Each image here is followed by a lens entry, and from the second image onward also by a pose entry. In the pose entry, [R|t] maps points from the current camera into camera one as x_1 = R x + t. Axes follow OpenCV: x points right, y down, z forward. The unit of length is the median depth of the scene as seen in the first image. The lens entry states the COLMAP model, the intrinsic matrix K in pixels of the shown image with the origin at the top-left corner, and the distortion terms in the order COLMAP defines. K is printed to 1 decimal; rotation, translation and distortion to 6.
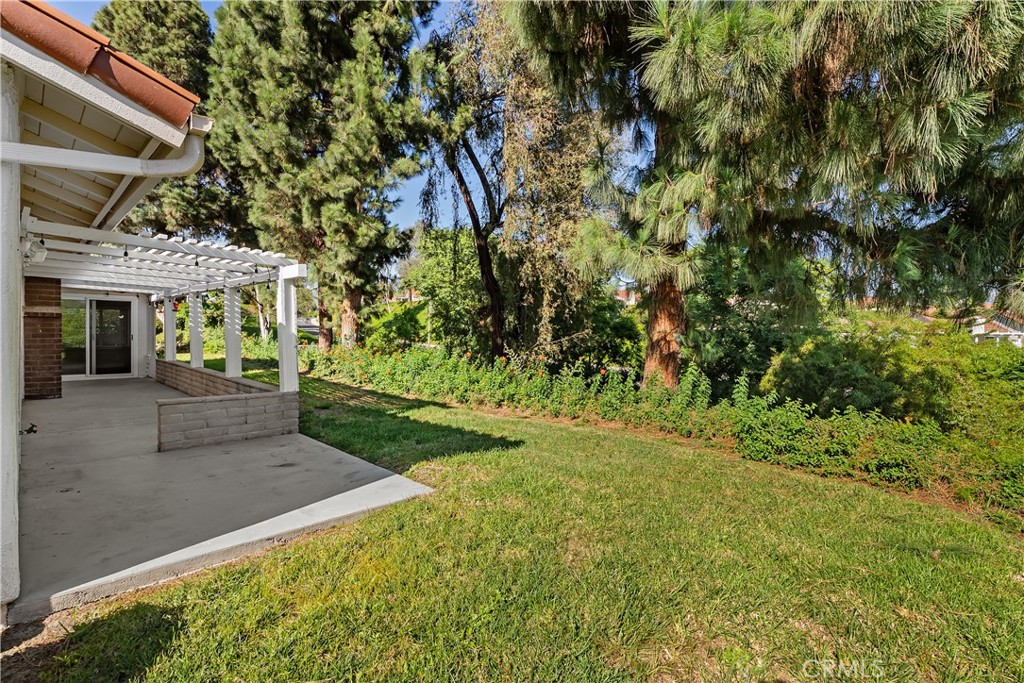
lens RADIAL K [[454.6, 0, 512.0], [0, 454.6, 341.5], [0, 0, 1]] dist [0.003653, -0.001282]
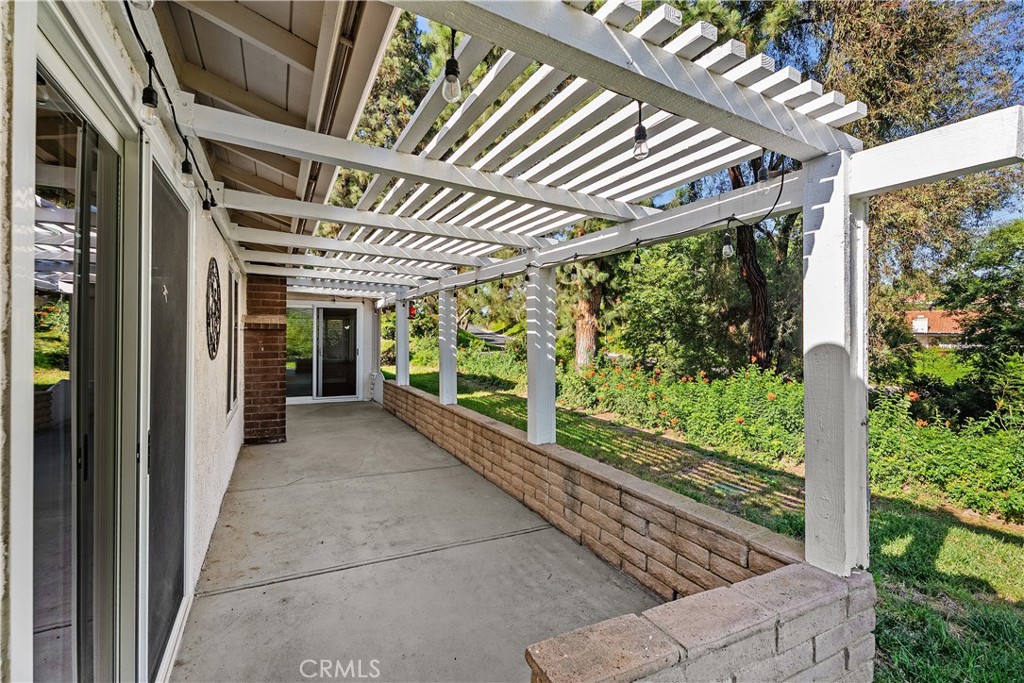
lens RADIAL K [[454.6, 0, 512.0], [0, 454.6, 341.5], [0, 0, 1]] dist [0.003653, -0.001282]
pose [[0.943012, -0.001834, -0.332754, -0.294238], [-0.002465, 0.999919, -0.012497, -0.018607], [0.332750, 0.012605, 0.942931, 0.314088]]
